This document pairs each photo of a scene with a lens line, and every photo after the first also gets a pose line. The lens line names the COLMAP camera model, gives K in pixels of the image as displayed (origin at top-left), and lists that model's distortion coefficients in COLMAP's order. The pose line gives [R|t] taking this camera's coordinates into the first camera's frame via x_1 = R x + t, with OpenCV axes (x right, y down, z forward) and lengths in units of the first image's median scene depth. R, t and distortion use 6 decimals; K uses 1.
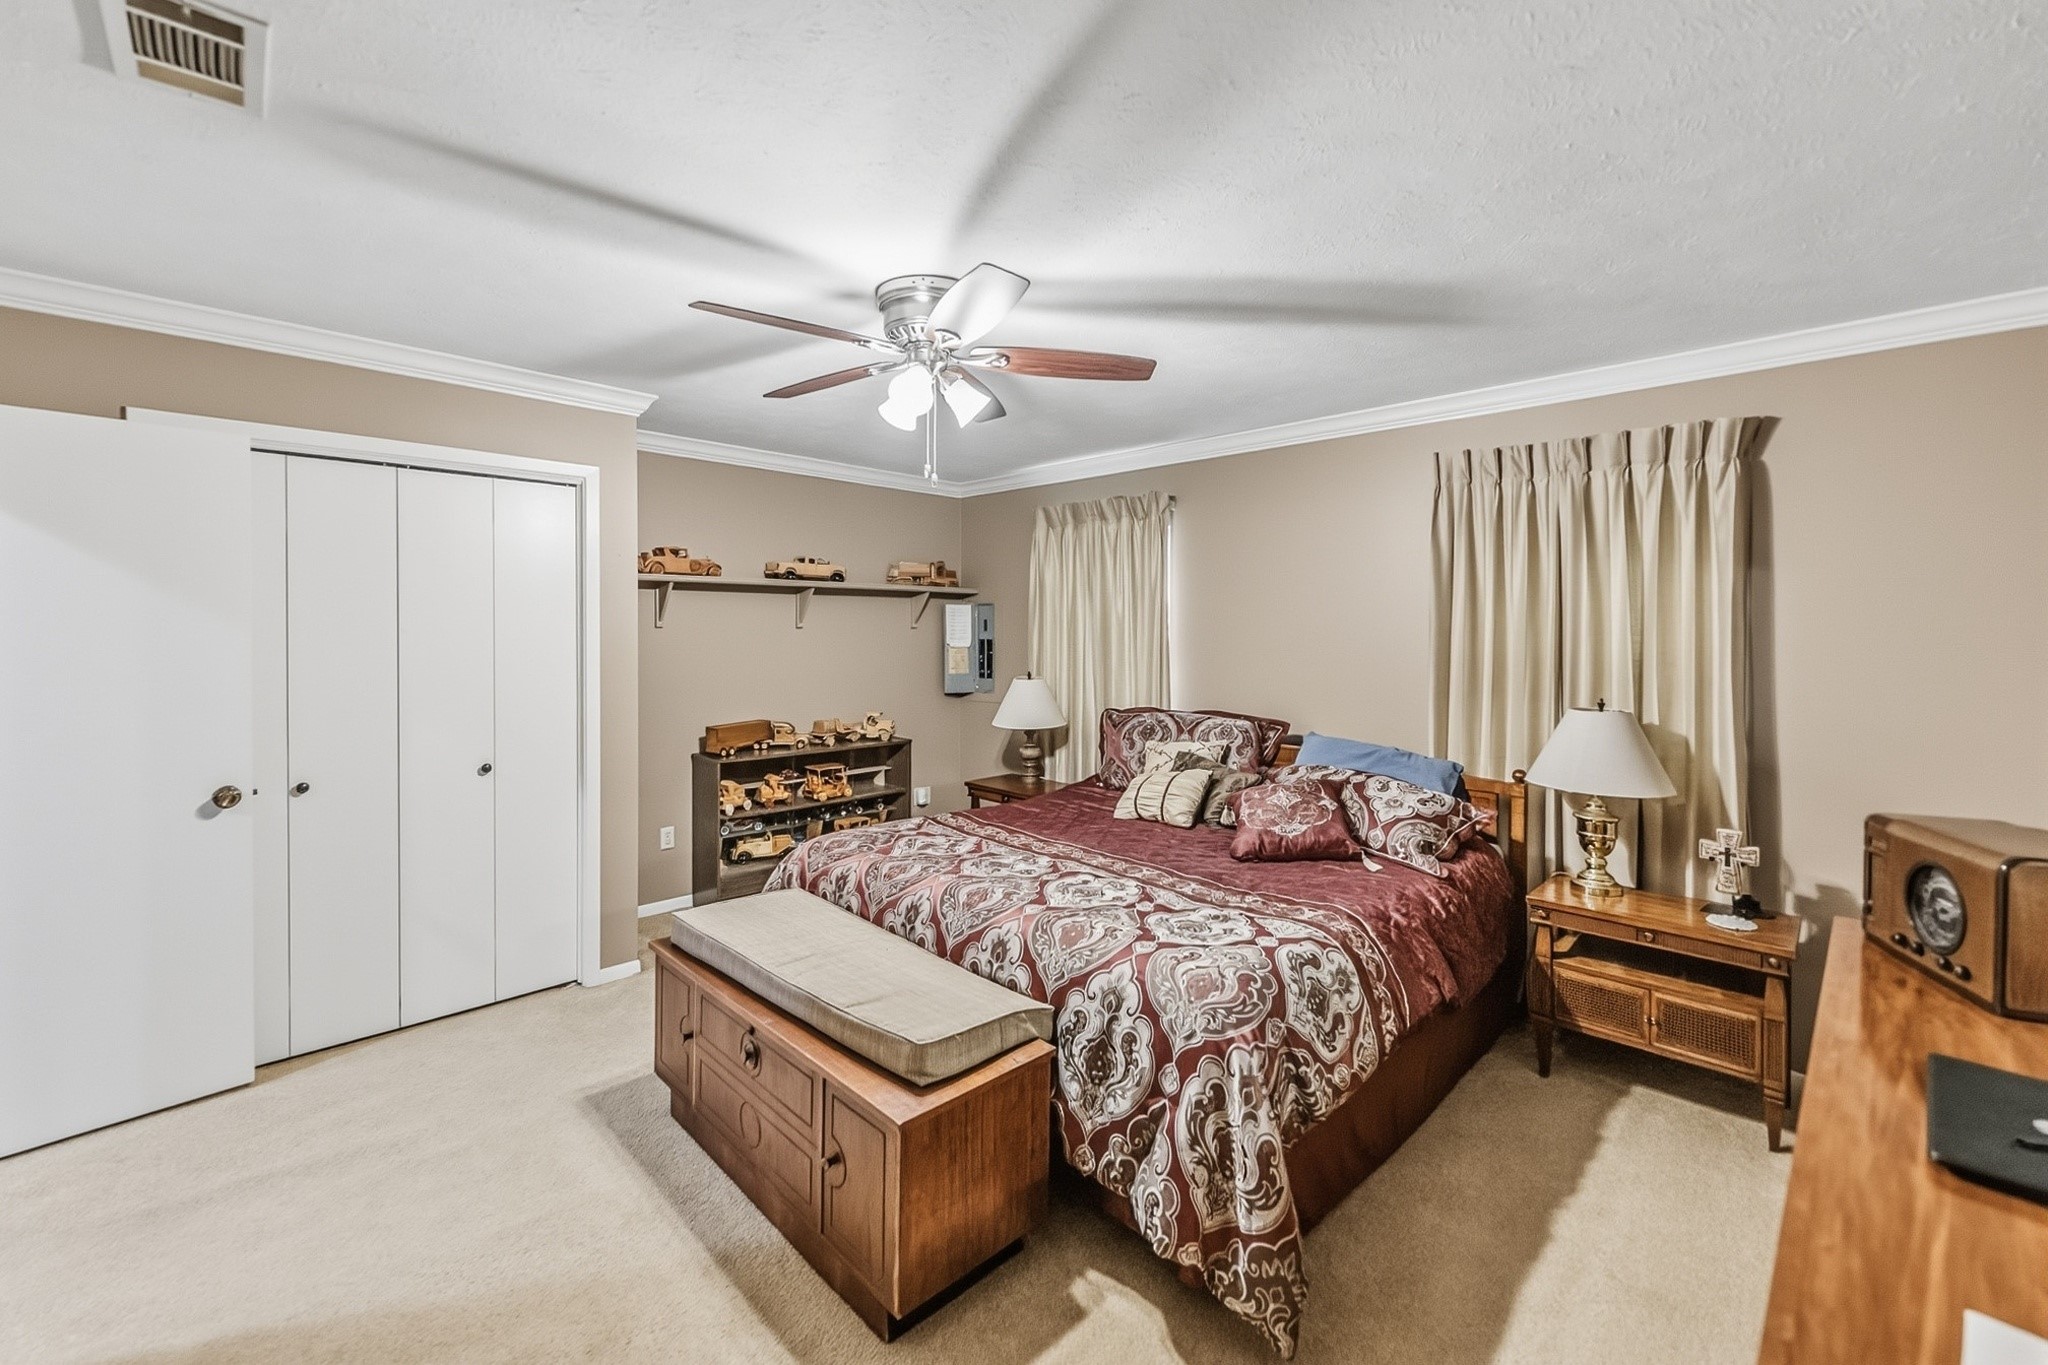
lens RADIAL K [[853.3, 0, 1019.5], [0, 853.3, 651.8], [0, 0, 1]] dist [-0.003070, -0.000172]
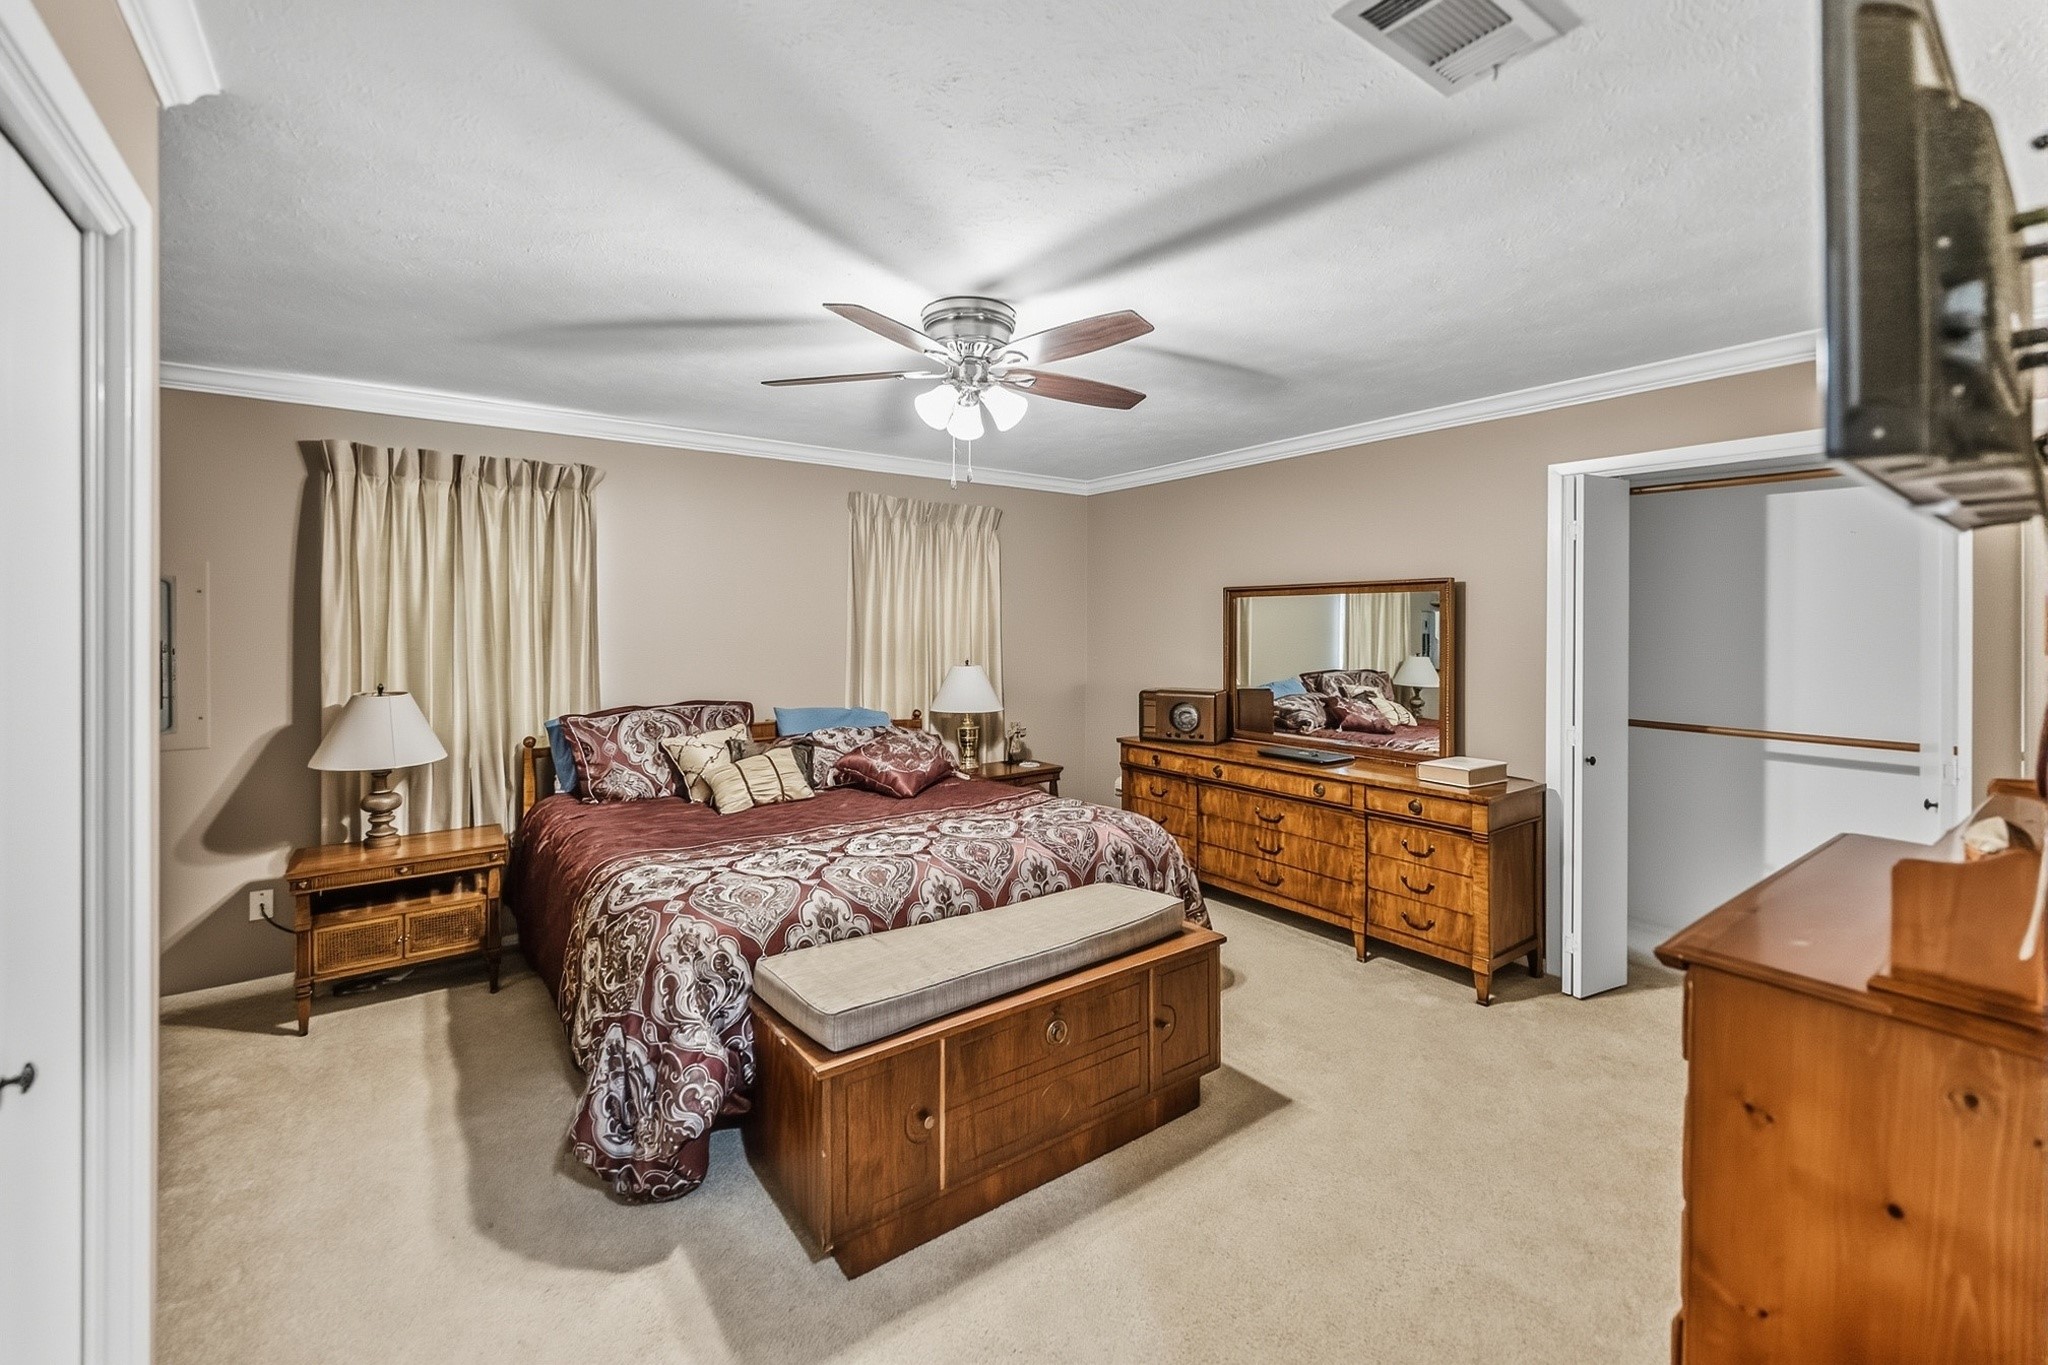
lens RADIAL K [[835.7, 0, 1016.8], [0, 835.7, 623.6], [0, 0, 1]] dist [0.001814, 0.000077]
pose [[0.136721, -0.002414, 0.990607, -1.151997], [0.018439, 0.999830, -0.000108, -0.025877], [-0.990438, 0.018280, 0.136743, 0.771275]]
